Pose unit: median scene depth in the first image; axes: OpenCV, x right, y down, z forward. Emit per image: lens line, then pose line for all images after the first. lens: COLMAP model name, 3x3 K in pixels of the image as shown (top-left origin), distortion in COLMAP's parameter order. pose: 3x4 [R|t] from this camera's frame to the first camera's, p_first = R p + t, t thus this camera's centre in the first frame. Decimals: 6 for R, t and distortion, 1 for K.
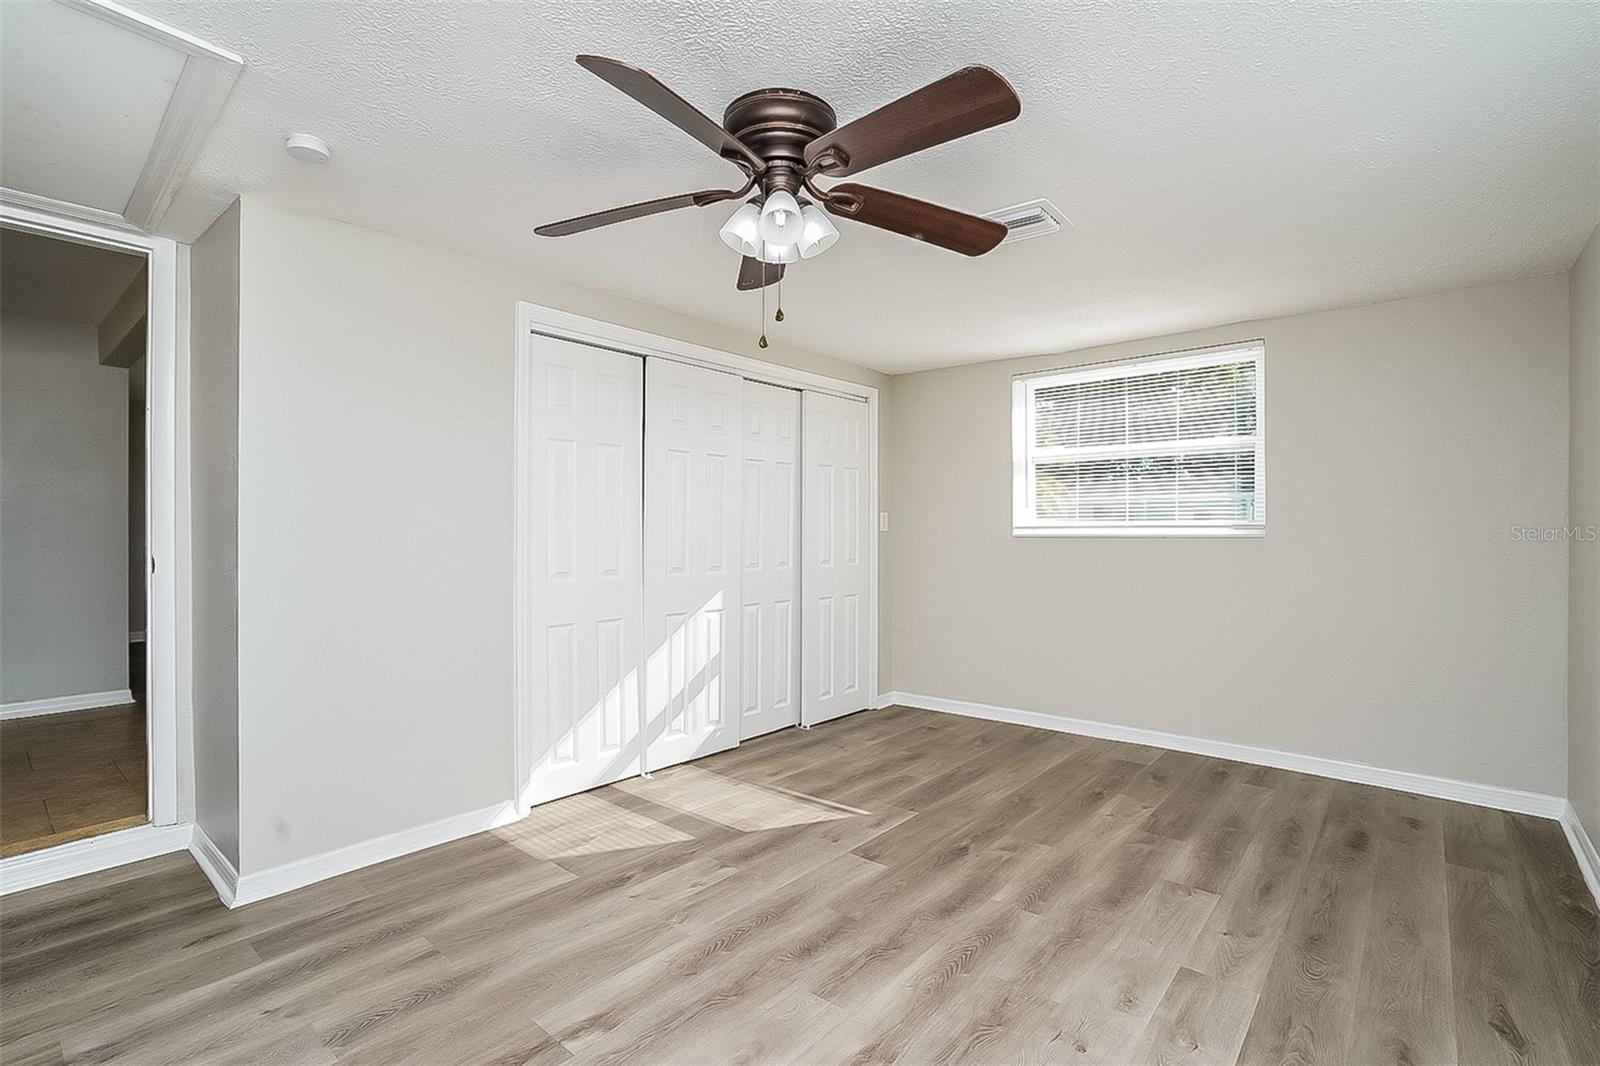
lens RADIAL K [[744.8, 0, 797.6], [0, 744.8, 538.2], [0, 0, 1]] dist [-0.048037, 0.019228]
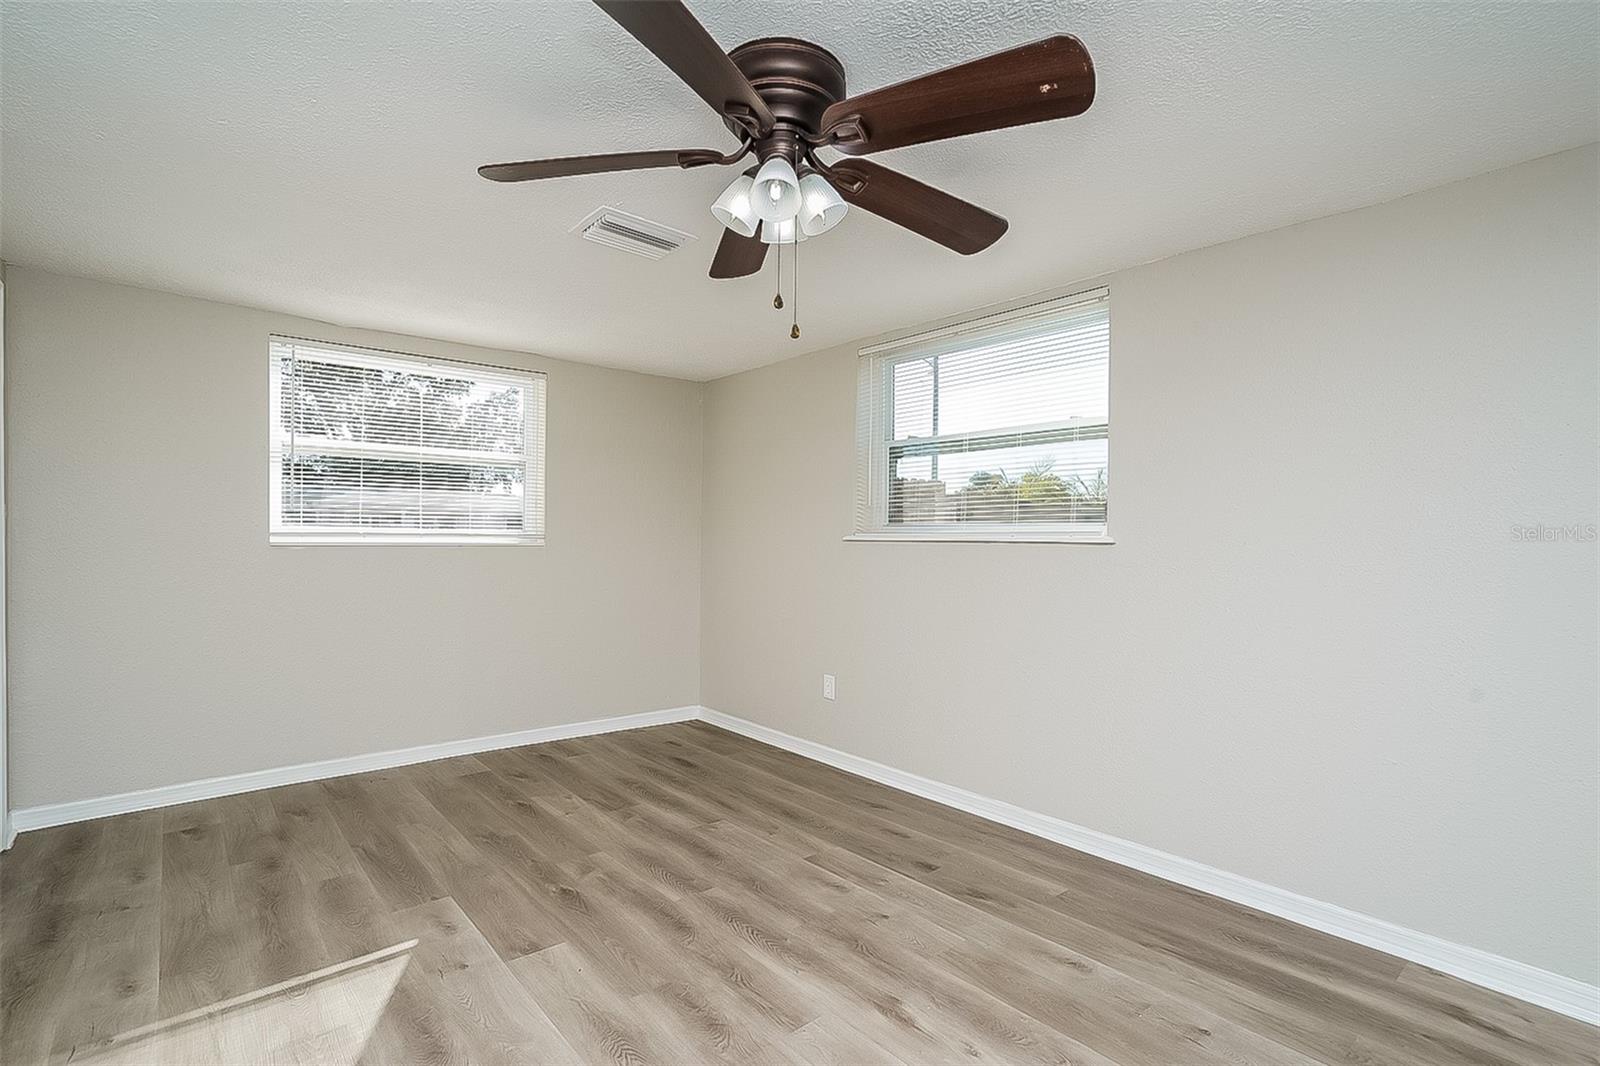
lens RADIAL K [[744.8, 0, 797.6], [0, 744.8, 538.2], [0, 0, 1]] dist [-0.048037, 0.019228]
pose [[0.155816, 0.004078, 0.987778, -0.579705], [0.000025, 0.999991, -0.004133, -0.009097], [-0.987786, 0.000669, 0.155815, 0.534561]]
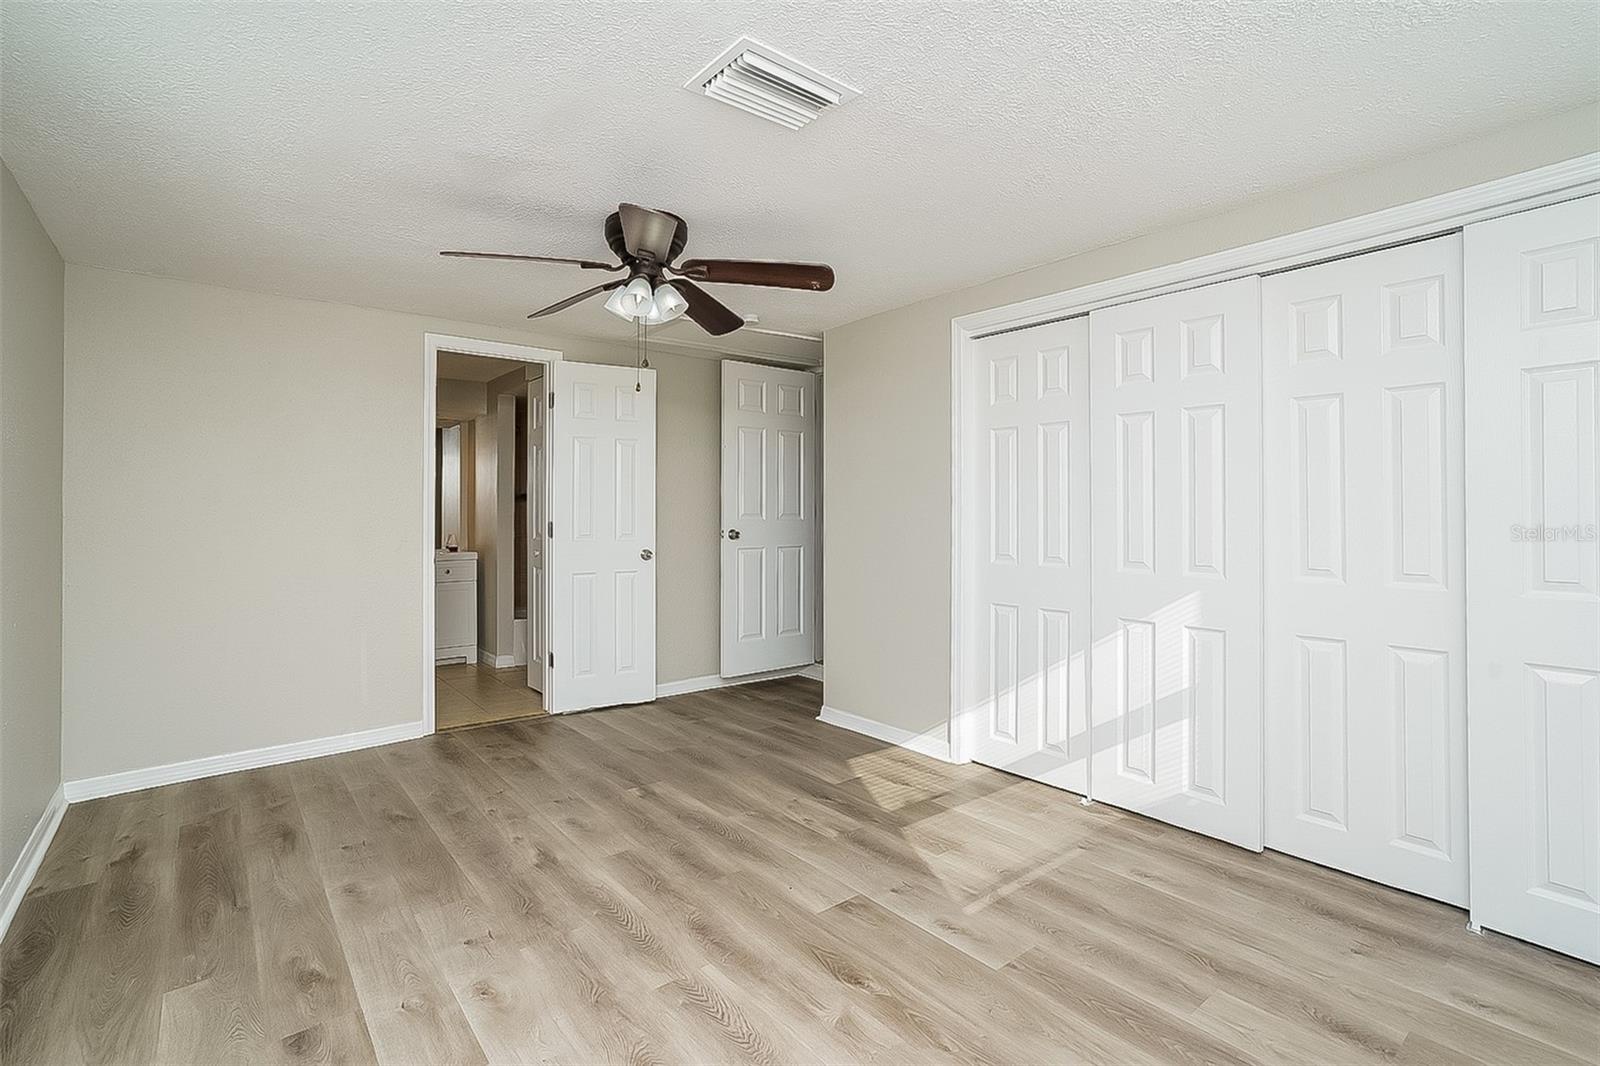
lens RADIAL K [[764.4, 0, 803.0], [0, 764.4, 505.7], [0, 0, 1]] dist [-0.051366, 0.026235]
pose [[-0.187529, -0.009300, -0.982215, 0.856906], [-0.008928, 0.999930, -0.007763, -0.011784], [0.982218, 0.007314, -0.187599, 1.002939]]
